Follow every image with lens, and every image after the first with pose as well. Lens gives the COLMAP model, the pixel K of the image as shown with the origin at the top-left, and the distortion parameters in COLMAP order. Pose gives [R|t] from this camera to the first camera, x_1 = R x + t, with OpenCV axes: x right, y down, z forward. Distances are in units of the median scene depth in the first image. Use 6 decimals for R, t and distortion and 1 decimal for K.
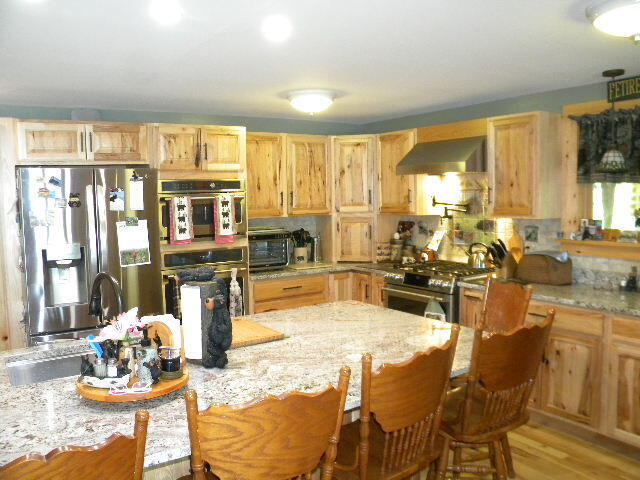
lens RADIAL K [[546.1, 0, 318.4], [0, 546.1, 241.9], [0, 0, 1]] dist [-0.180051, 0.155341]
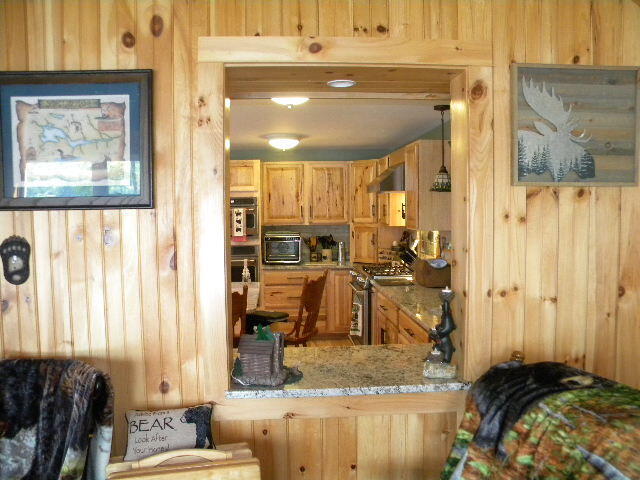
lens RADIAL K [[546.1, 0, 317.6], [0, 546.1, 241.0], [0, 0, 1]] dist [-0.180051, 0.155341]
pose [[0.882227, 0.041588, -0.468984, 0.610263], [-0.048109, 0.998840, -0.001926, -0.006039], [0.468360, 0.024262, 0.883205, -0.159226]]
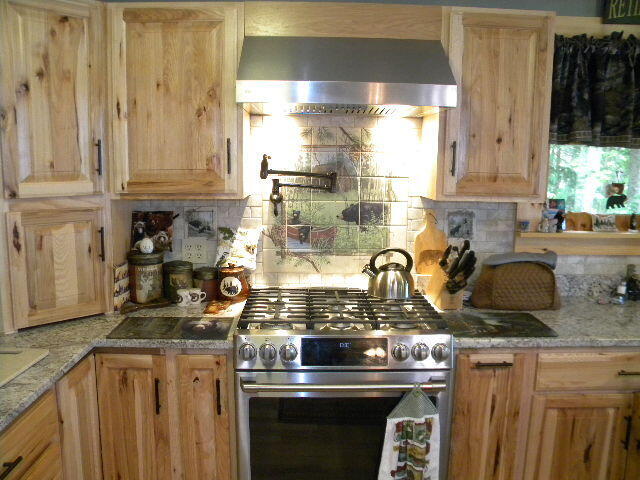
lens RADIAL K [[546.1, 0, 313.9], [0, 546.1, 241.5], [0, 0, 1]] dist [-0.180051, 0.155341]
pose [[0.542934, -0.103860, 0.833328, -0.165158], [0.050534, 0.994565, 0.091032, -0.052298], [-0.838253, -0.007313, 0.545232, 0.707667]]
